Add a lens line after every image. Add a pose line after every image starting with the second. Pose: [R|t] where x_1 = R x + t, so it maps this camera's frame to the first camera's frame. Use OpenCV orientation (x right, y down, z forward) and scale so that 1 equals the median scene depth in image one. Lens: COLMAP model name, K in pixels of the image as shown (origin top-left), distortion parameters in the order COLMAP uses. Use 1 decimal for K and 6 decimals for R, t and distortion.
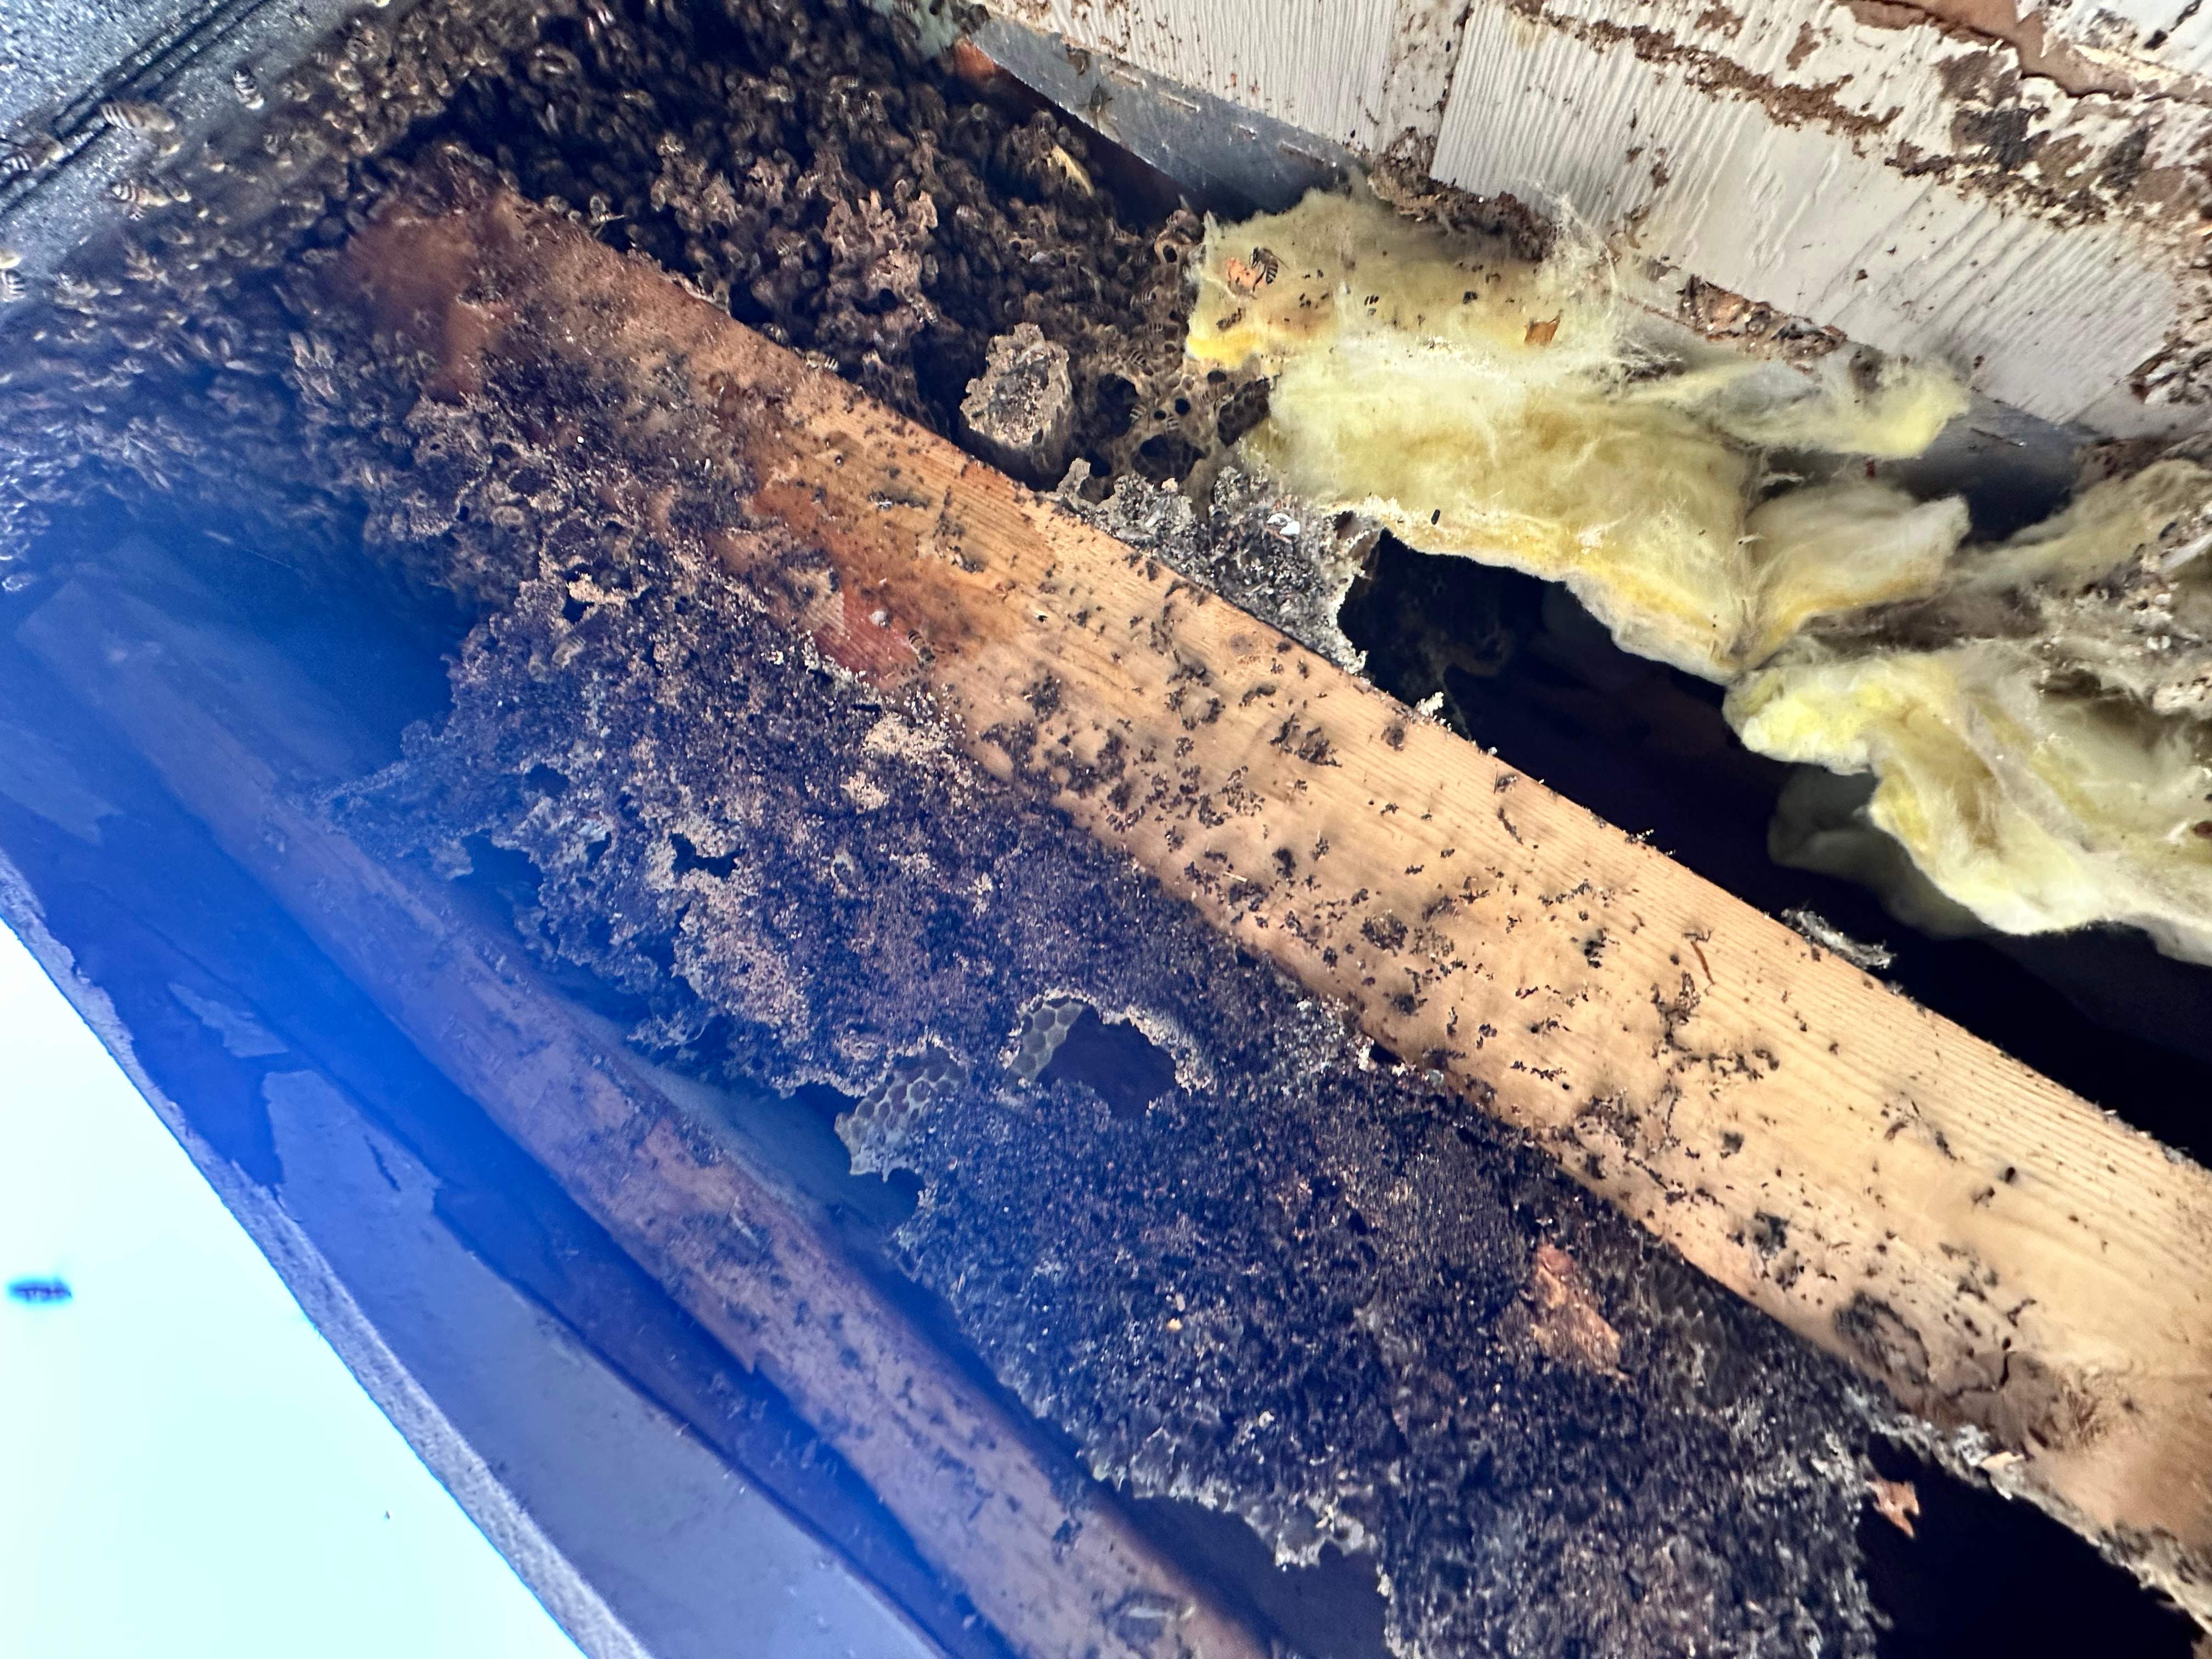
lens RADIAL K [[894.7, 0, 1106.0], [0, 894.7, 829.5], [0, 0, 1]] dist [-0.001596, -0.000439]
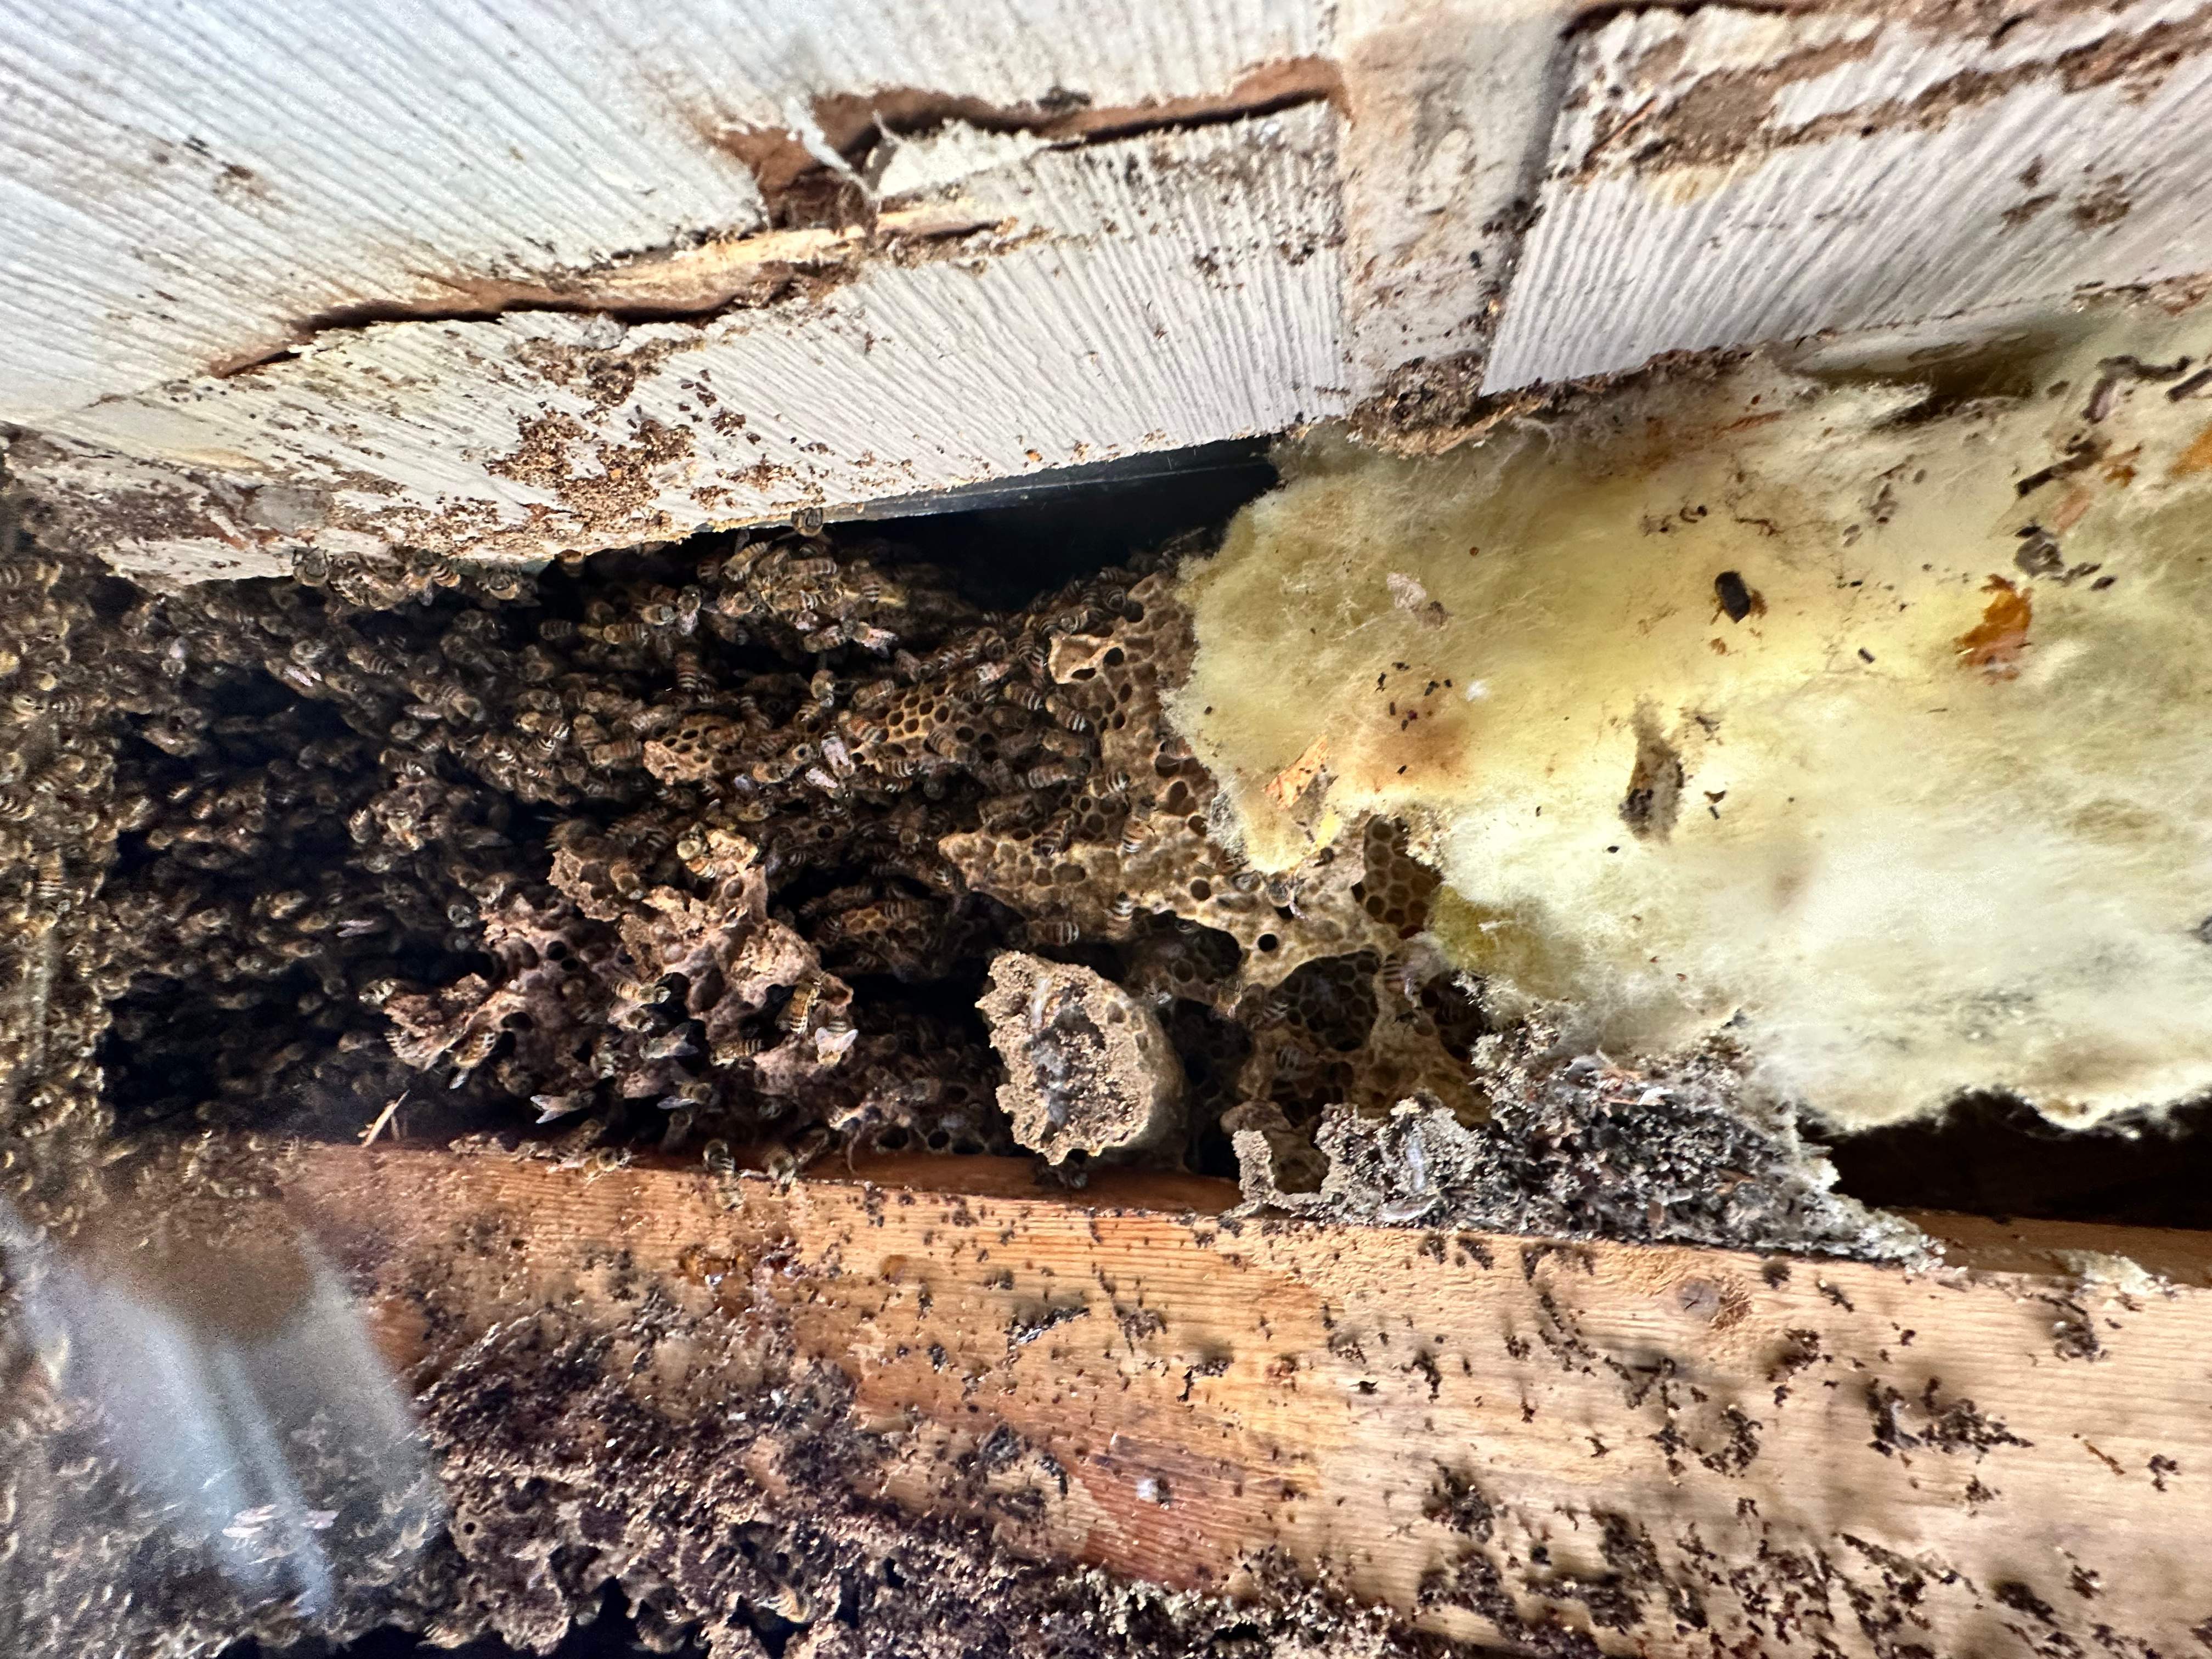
lens RADIAL K [[894.7, 0, 1106.0], [0, 894.7, 829.5], [0, 0, 1]] dist [-0.001596, -0.000439]
pose [[0.775746, -0.620261, -0.116167, 0.129344], [0.631026, 0.763899, 0.135144, -0.928457], [0.004915, -0.178142, 0.983993, 0.569806]]
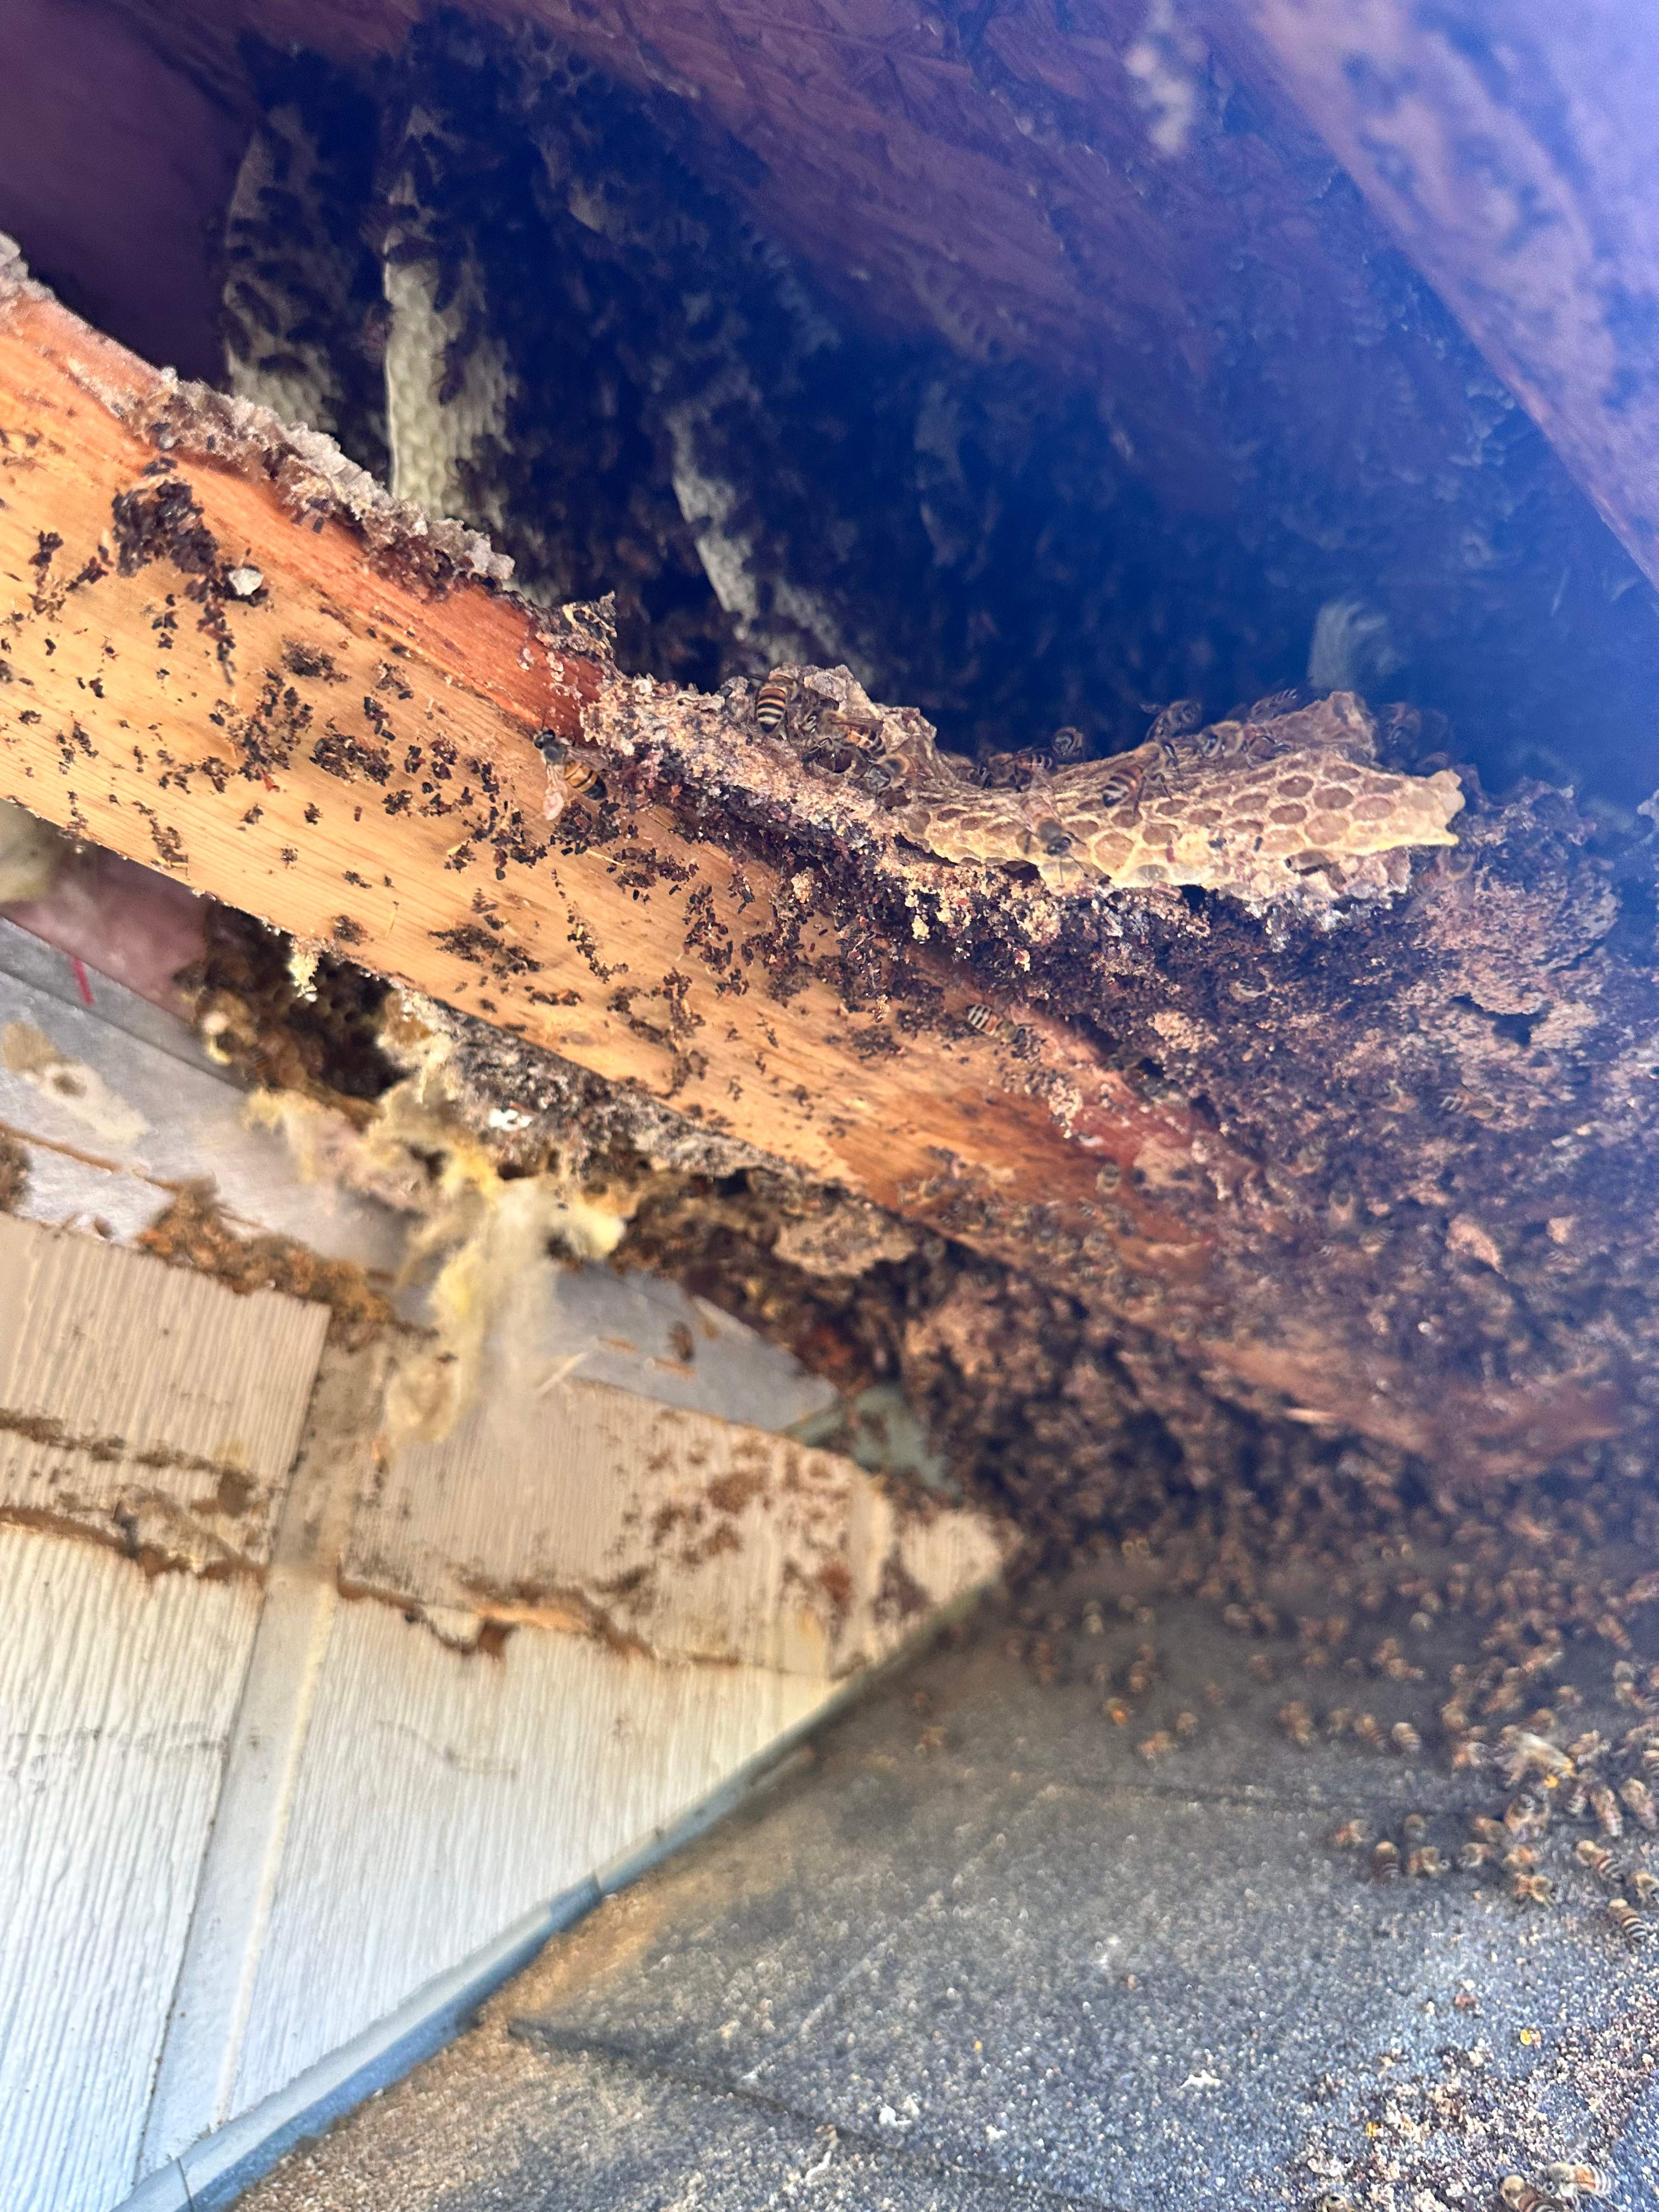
lens RADIAL K [[1593.4, 0, 829.5], [0, 1593.4, 1106.0], [0, 0, 1]] dist [0.064535, 0.000269]
pose [[-0.963294, -0.265871, -0.037100, -0.005335], [0.200843, -0.622090, -0.756747, 0.887499], [0.178117, -0.736422, 0.652654, 0.225189]]
